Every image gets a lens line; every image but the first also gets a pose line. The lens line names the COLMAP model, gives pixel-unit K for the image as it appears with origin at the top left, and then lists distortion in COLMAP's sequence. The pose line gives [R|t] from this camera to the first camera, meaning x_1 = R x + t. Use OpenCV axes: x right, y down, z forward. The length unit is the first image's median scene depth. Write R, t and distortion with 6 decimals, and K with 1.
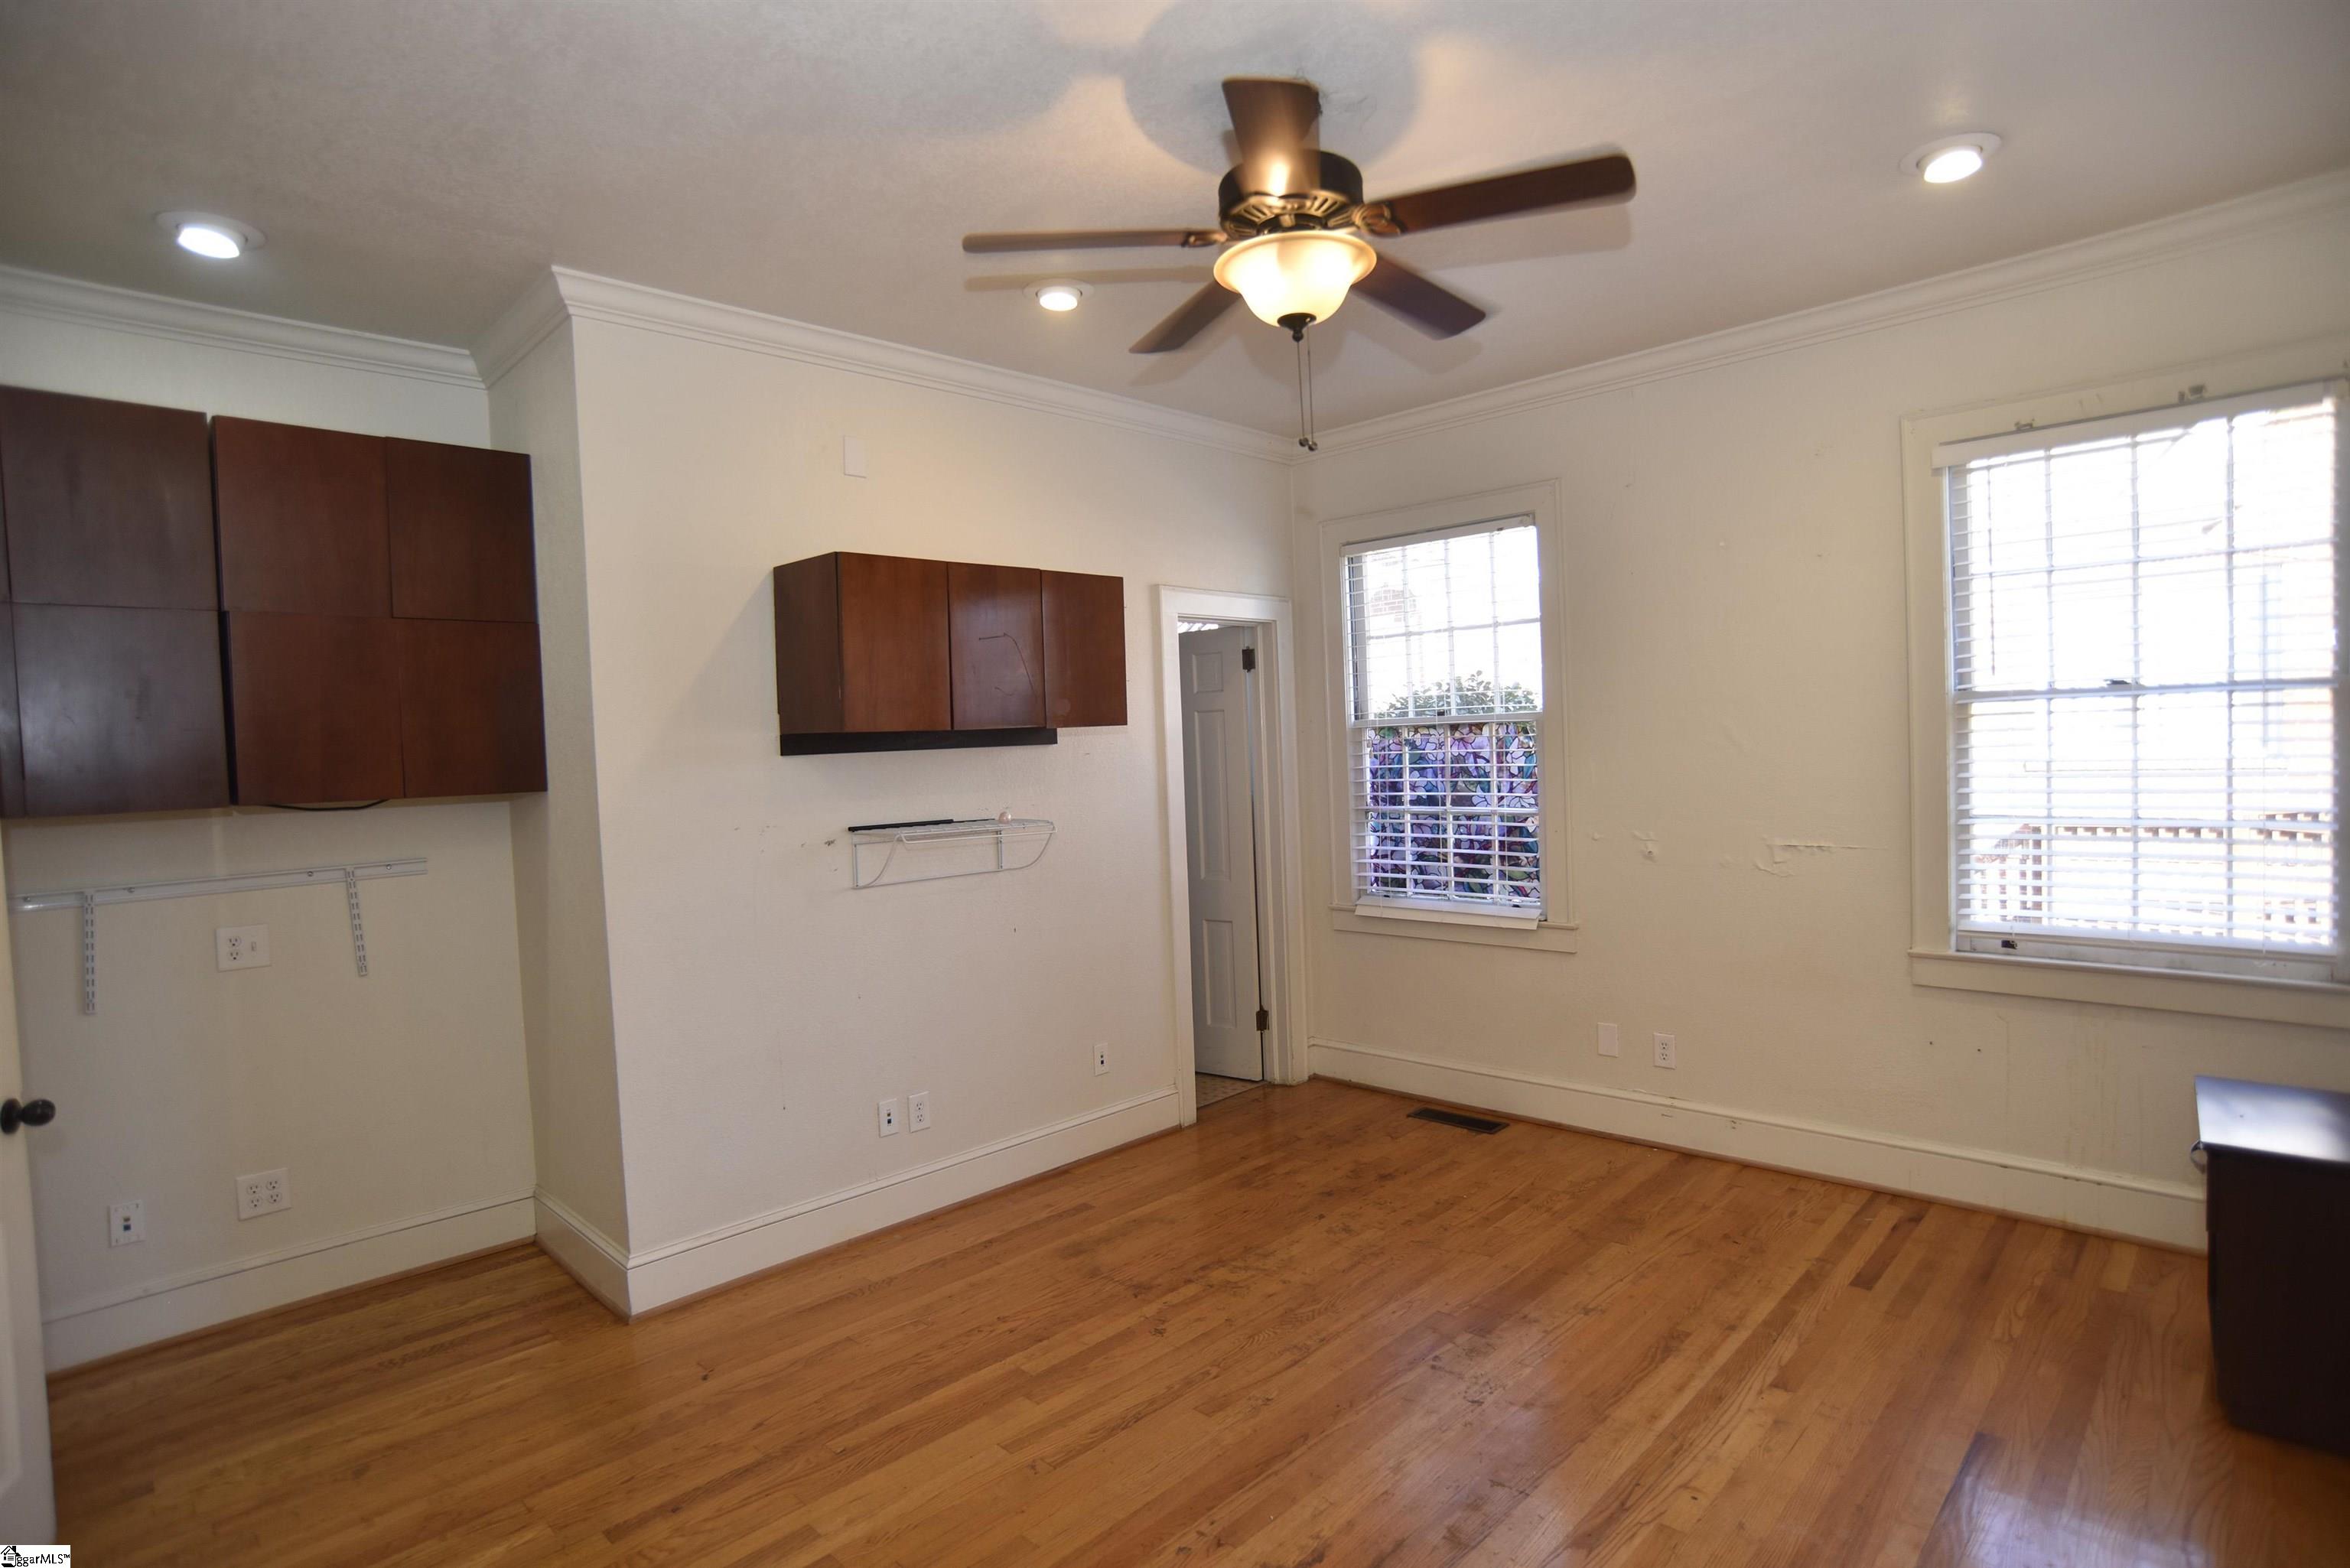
lens RADIAL K [[1204.1, 0, 1175.0], [0, 1204.1, 784.0], [0, 0, 1]] dist [-0.100378, 0.052648]
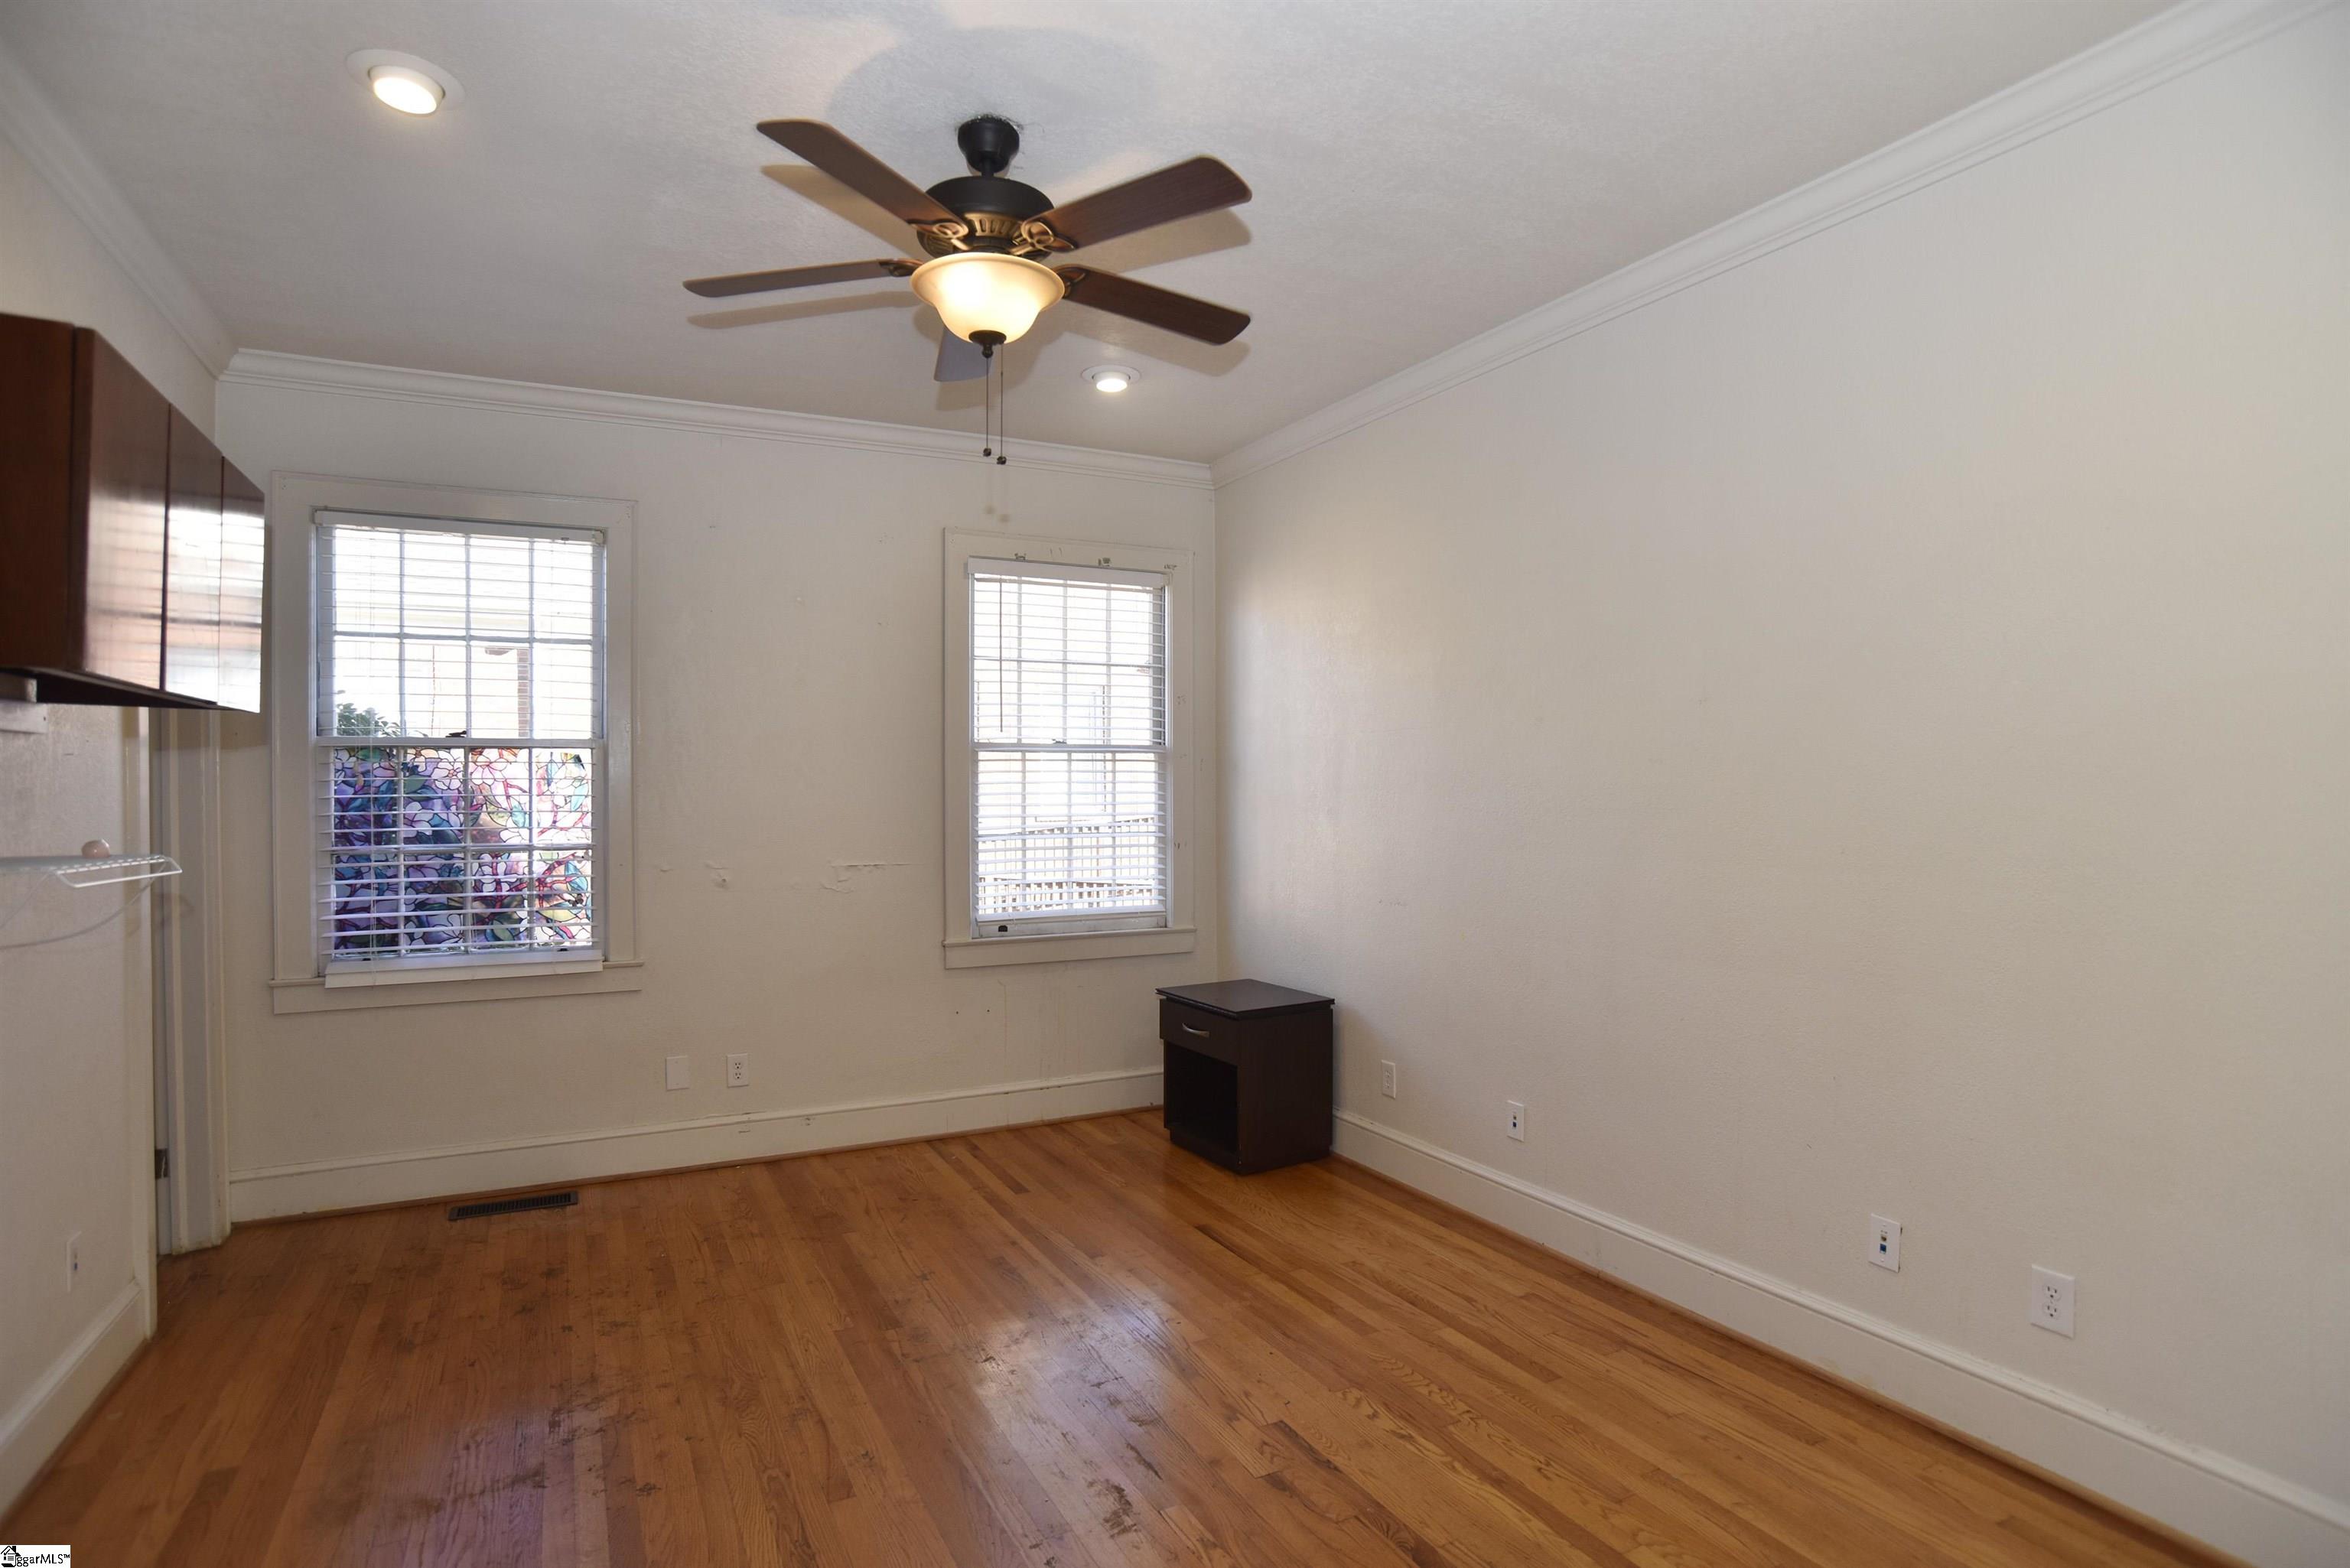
lens RADIAL K [[1204.1, 0, 1175.0], [0, 1204.1, 784.0], [0, 0, 1]] dist [-0.100378, 0.052648]
pose [[0.306186, 0.036369, 0.951277, -0.472612], [0.024828, 0.998625, -0.046171, 0.031763], [-0.951648, 0.037756, 0.304862, 0.305269]]
